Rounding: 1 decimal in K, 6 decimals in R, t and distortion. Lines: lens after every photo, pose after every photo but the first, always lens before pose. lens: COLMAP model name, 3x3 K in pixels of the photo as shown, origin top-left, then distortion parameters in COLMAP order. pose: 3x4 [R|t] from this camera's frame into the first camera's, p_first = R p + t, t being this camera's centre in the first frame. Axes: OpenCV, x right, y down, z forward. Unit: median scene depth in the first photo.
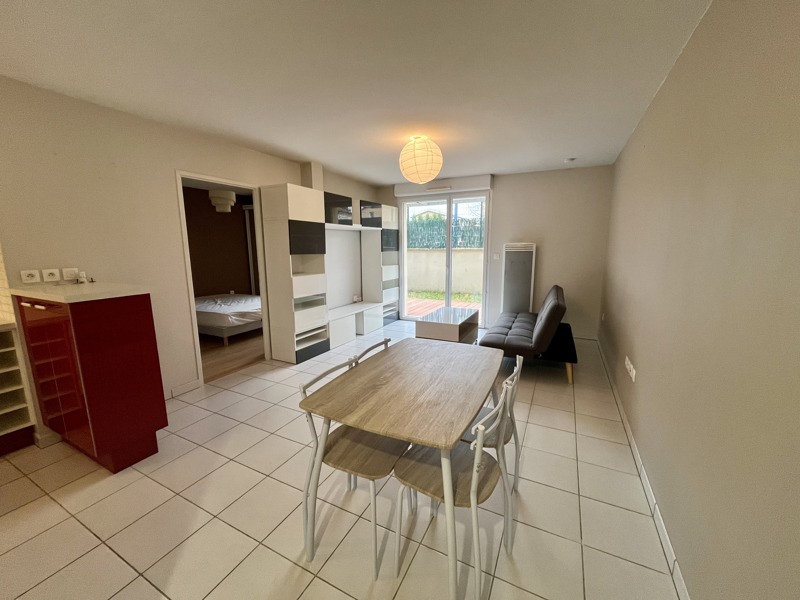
lens RADIAL K [[321.2, 0, 400.1], [0, 321.2, 302.0], [0, 0, 1]] dist [0.001316, 0.000240]
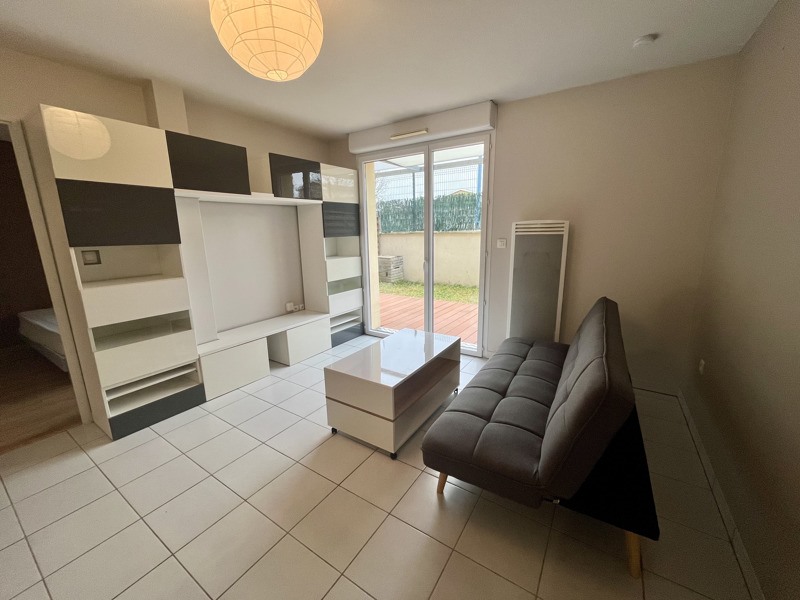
lens RADIAL K [[321.2, 0, 399.3], [0, 321.2, 300.4], [0, 0, 1]] dist [0.001316, 0.000240]
pose [[0.993685, 0.013474, -0.111391, 0.183919], [-0.008130, 0.998800, 0.048299, -0.065297], [0.111908, -0.047089, 0.992602, 0.385950]]
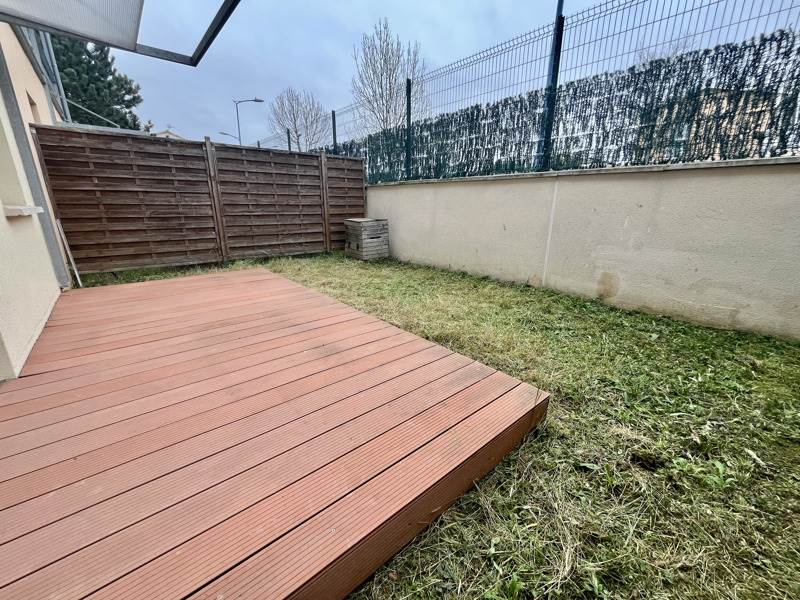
lens RADIAL K [[321.2, 0, 398.4], [0, 321.2, 299.3], [0, 0, 1]] dist [0.001316, 0.000240]
pose [[0.922974, 0.122965, -0.364691, 0.509585], [-0.075951, 0.987146, 0.140621, -0.112350], [0.377294, -0.102091, 0.920449, 1.139090]]
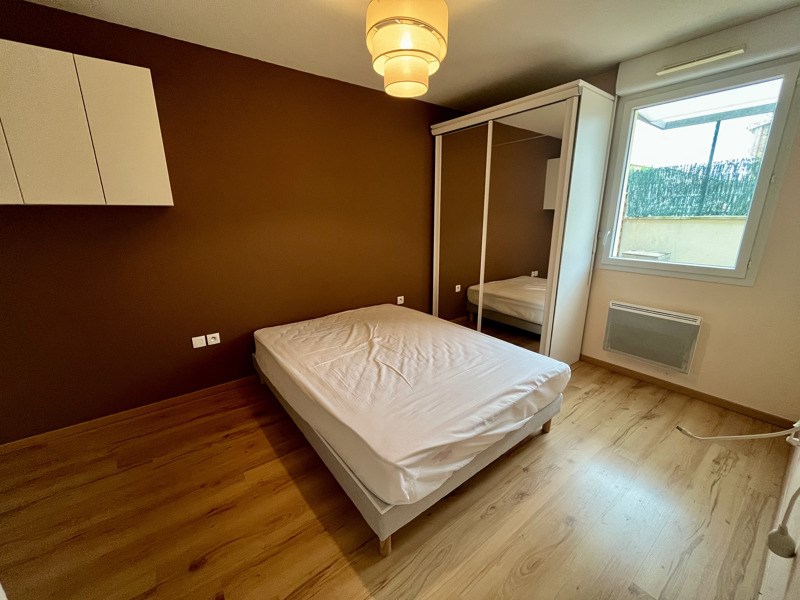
lens RADIAL K [[321.2, 0, 401.6], [0, 321.2, 303.8], [0, 0, 1]] dist [0.001316, 0.000240]
pose [[0.899164, 0.121500, -0.420408, -0.396776], [-0.077895, 0.989780, 0.119452, -0.111772], [0.430624, -0.074659, 0.899438, 0.698237]]
